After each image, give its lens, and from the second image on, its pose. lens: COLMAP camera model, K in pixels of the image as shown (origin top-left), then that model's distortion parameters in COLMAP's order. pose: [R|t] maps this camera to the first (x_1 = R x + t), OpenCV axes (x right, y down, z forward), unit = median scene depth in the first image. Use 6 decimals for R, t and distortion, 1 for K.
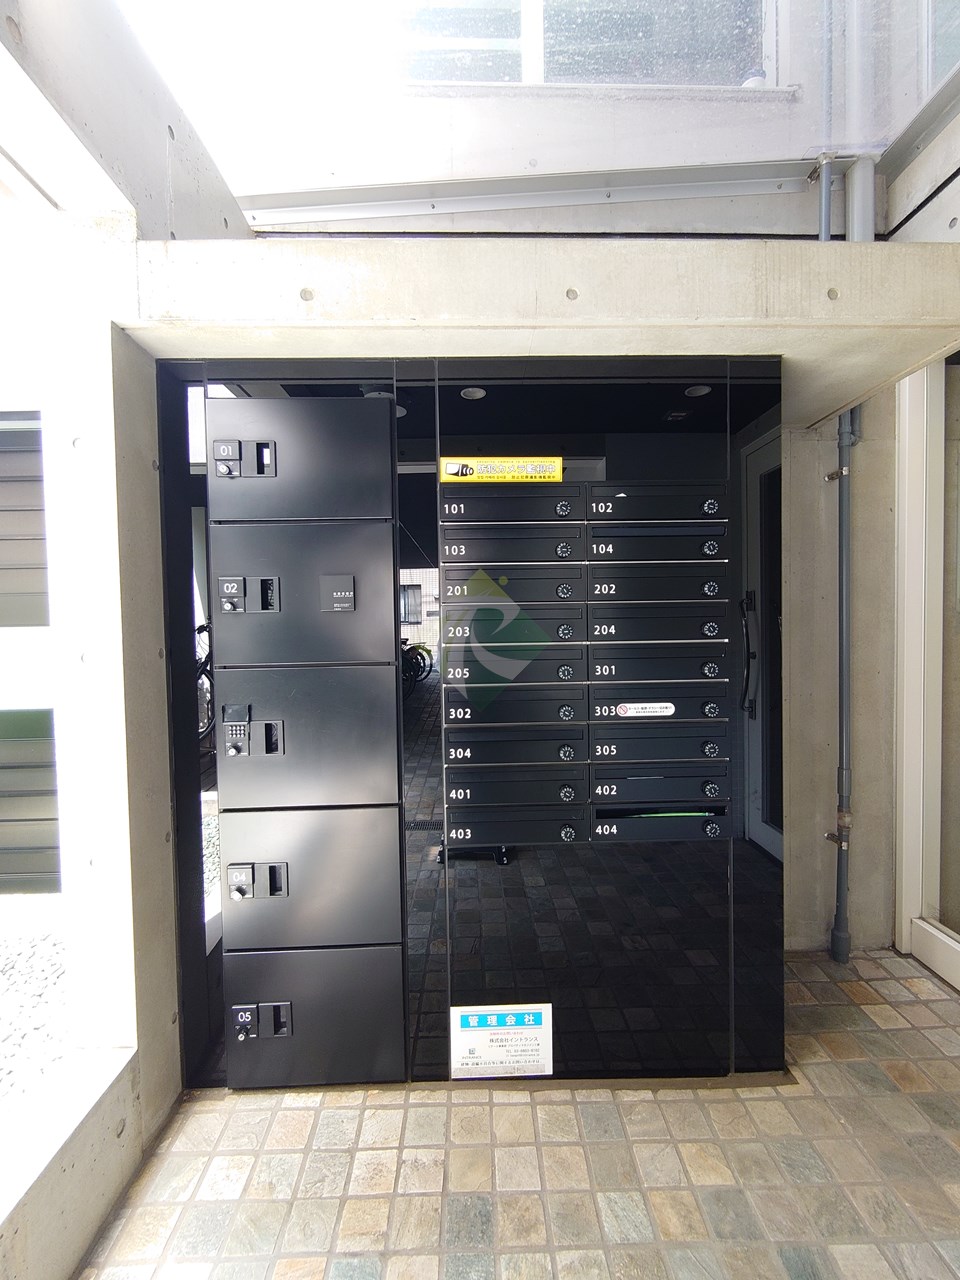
lens RADIAL K [[547.8, 0, 479.6], [0, 547.8, 643.2], [0, 0, 1]] dist [0.000364, -0.000702]
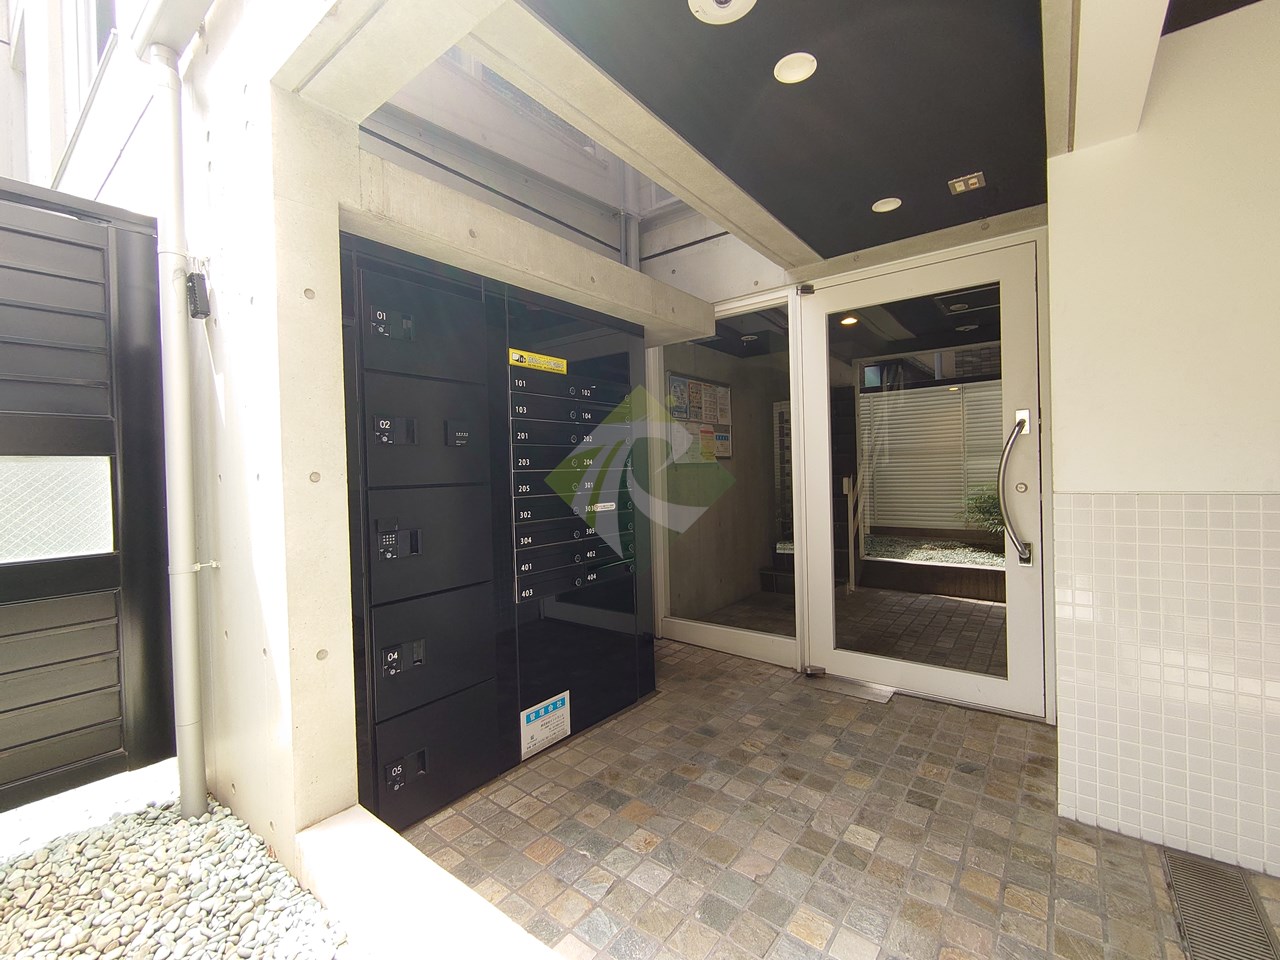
lens RADIAL K [[547.8, 0, 637.6], [0, 547.8, 476.7], [0, 0, 1]] dist [0.000364, -0.000702]
pose [[0.634988, -0.008743, 0.772473, -1.021905], [0.038592, 0.999046, -0.020415, 0.064198], [-0.771558, 0.042775, 0.634719, -0.230403]]
